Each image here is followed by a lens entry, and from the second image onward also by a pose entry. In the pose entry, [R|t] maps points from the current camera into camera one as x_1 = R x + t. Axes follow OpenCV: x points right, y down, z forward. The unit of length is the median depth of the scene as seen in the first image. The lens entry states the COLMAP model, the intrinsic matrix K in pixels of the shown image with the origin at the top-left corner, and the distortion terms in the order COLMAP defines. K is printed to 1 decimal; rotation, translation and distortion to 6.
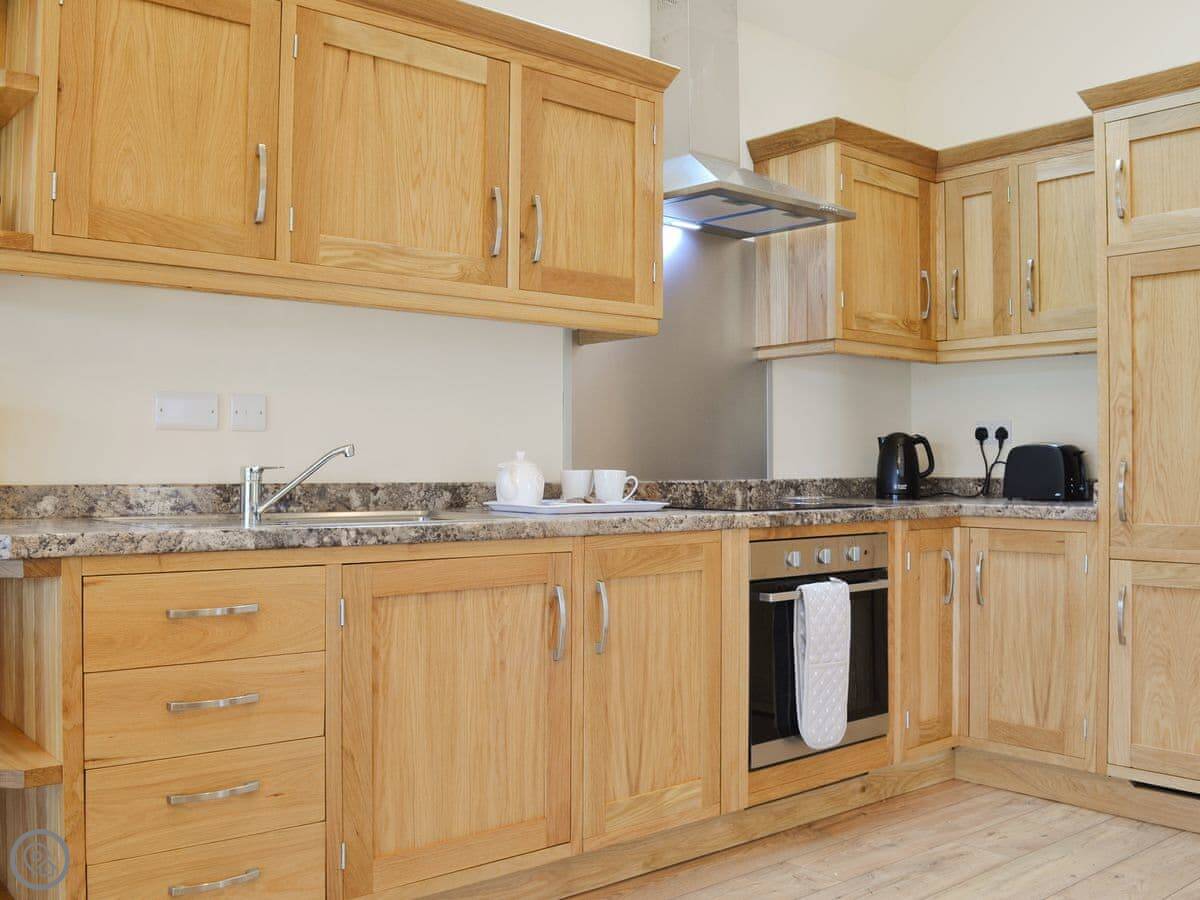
lens RADIAL K [[1136.1, 0, 600.0], [0, 1136.1, 450.0], [0, 0, 1]] dist [-0.082308, 0.011842]
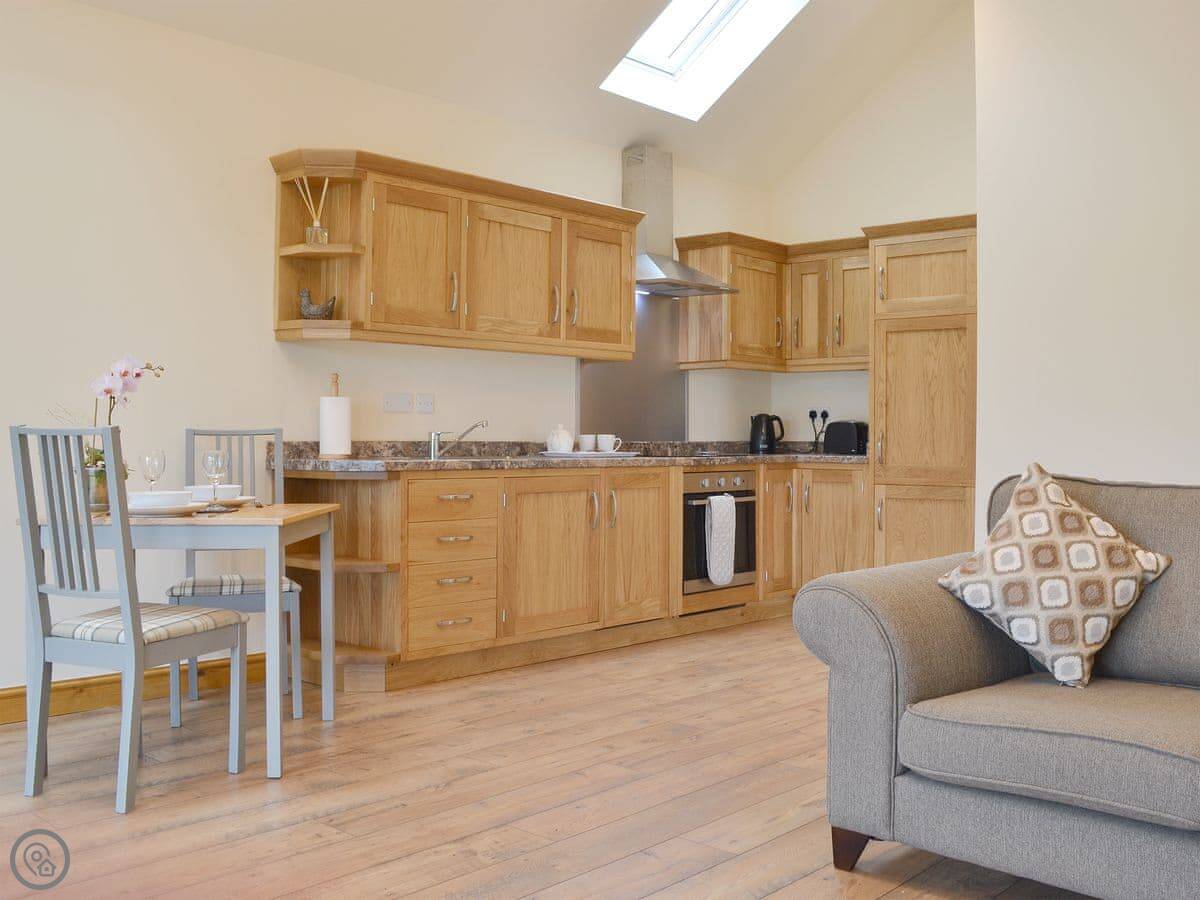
lens RADIAL K [[1136.1, 0, 600.0], [0, 1136.1, 450.0], [0, 0, 1]] dist [-0.082308, 0.011842]
pose [[0.993974, 0.000778, 0.109612, -0.199211], [-0.003522, 0.999685, 0.024836, -0.003395], [-0.109558, -0.025073, 0.993664, -0.805174]]
